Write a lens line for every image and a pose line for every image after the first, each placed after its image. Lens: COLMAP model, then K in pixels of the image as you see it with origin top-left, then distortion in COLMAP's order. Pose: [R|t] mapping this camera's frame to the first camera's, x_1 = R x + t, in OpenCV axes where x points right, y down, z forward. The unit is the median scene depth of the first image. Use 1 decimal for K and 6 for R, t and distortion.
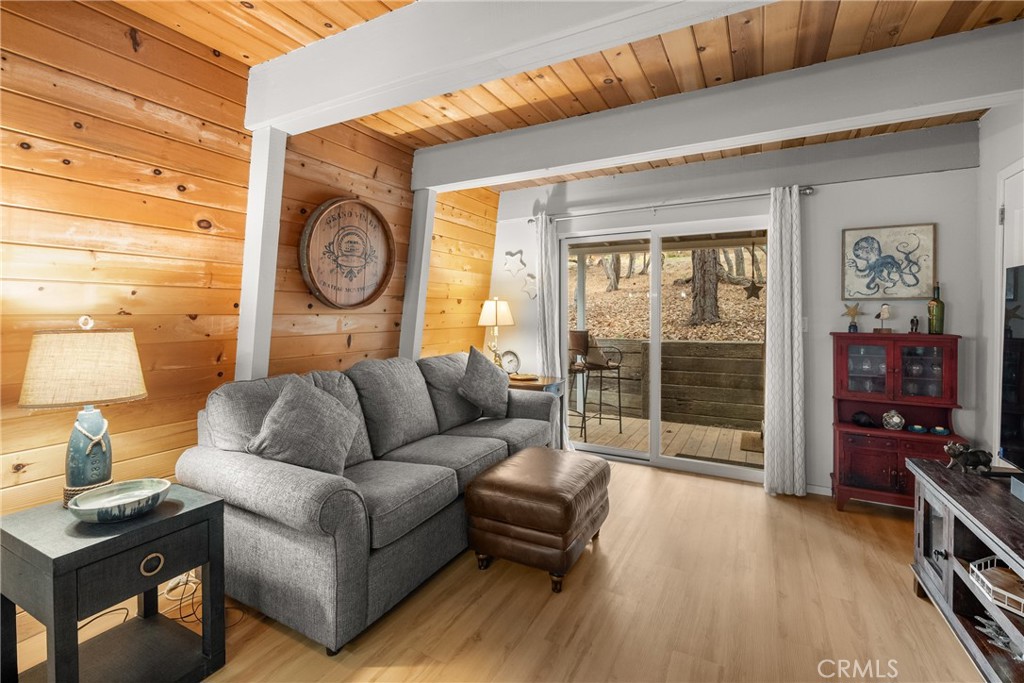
lens RADIAL K [[463.2, 0, 513.0], [0, 463.2, 312.8], [0, 0, 1]] dist [0.002087, 0.000430]
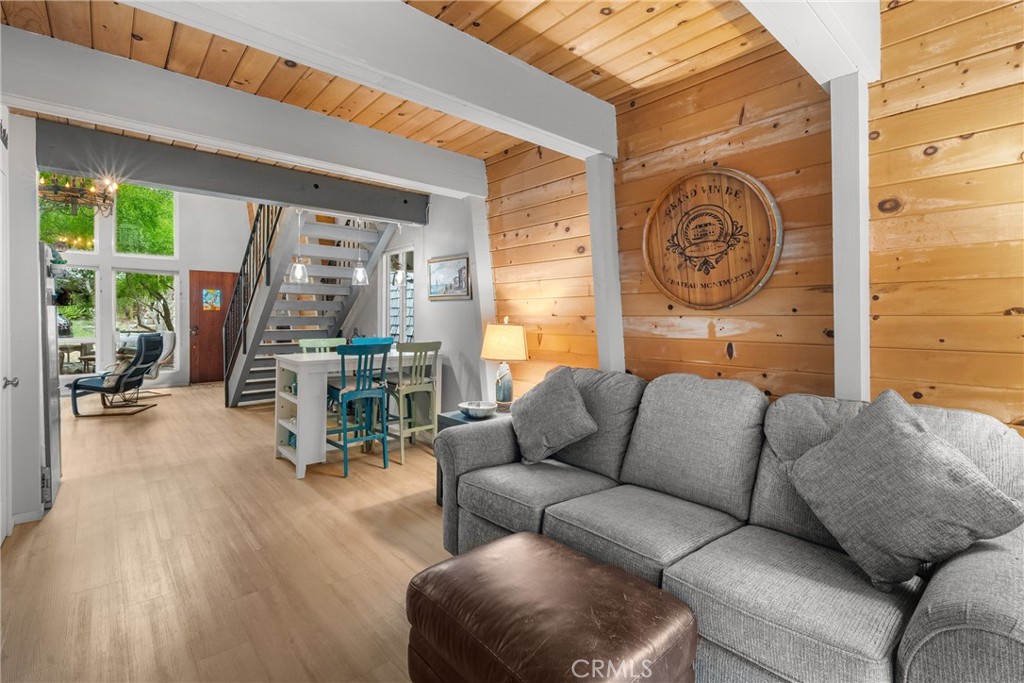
lens RADIAL K [[463.2, 0, 513.0], [0, 463.2, 312.8], [0, 0, 1]] dist [0.002087, 0.000430]
pose [[-0.352121, -0.003835, -0.935947, 0.529788], [0.002290, 0.999985, -0.004959, 0.000957], [0.935952, -0.003889, -0.352107, 1.006563]]
